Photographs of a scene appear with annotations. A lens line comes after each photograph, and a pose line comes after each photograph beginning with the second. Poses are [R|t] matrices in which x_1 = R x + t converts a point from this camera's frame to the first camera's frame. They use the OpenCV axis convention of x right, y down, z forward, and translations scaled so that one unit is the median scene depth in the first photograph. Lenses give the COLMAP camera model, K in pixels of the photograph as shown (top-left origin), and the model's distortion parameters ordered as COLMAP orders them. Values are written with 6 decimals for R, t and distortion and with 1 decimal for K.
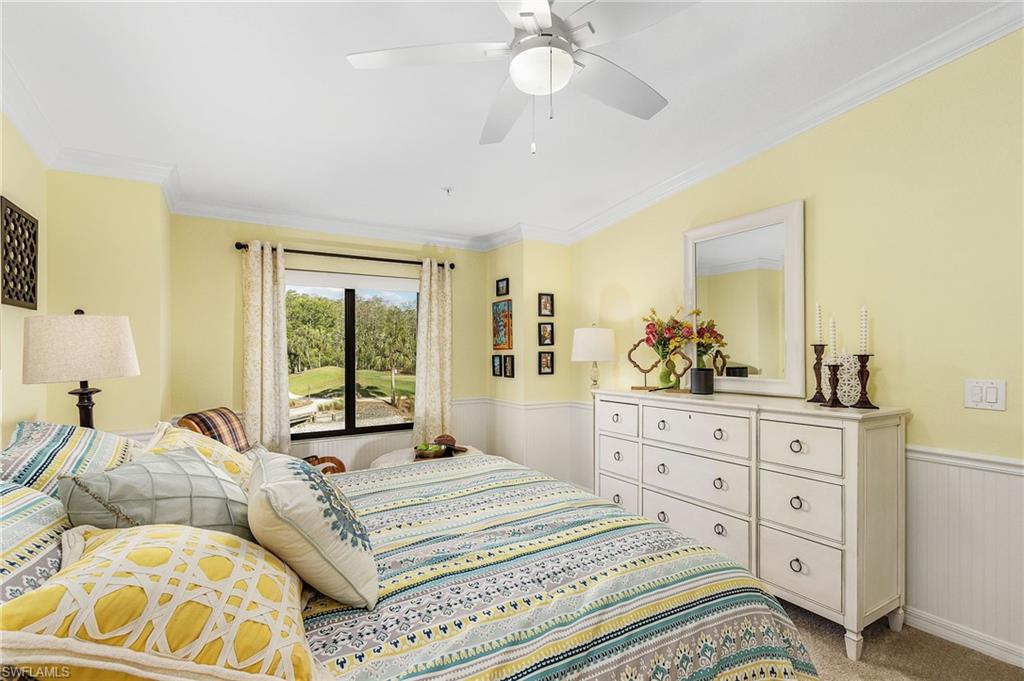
lens RADIAL K [[470.2, 0, 511.8], [0, 470.2, 348.0], [0, 0, 1]] dist [0.002143, -0.000394]
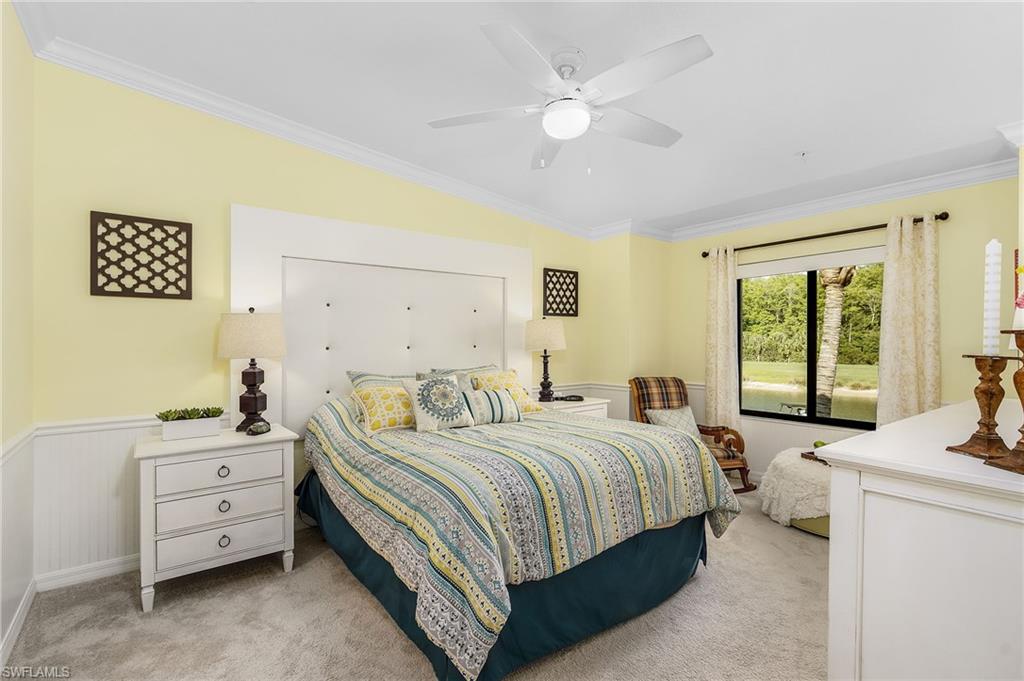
lens RADIAL K [[470.2, 0, 505.3], [0, 470.2, 342.9], [0, 0, 1]] dist [0.002143, -0.000394]
pose [[0.104387, 0.005637, -0.994521, 0.946104], [0.009232, 0.999935, 0.006637, 0.014845], [0.994494, -0.009875, 0.104328, 0.482759]]
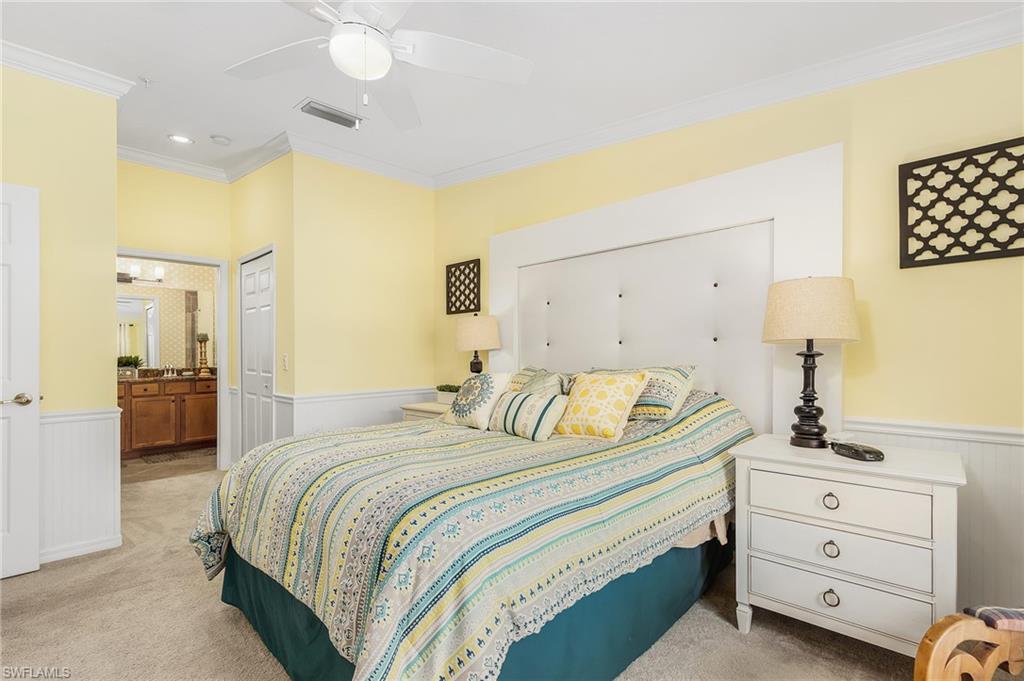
lens RADIAL K [[470.2, 0, 511.4], [0, 470.2, 340.0], [0, 0, 1]] dist [0.002143, -0.000394]
pose [[-0.968737, -0.012994, -0.247748, -0.015715], [-0.001053, 0.998834, -0.048269, 0.091530], [0.248086, -0.046499, -0.967621, 1.487528]]
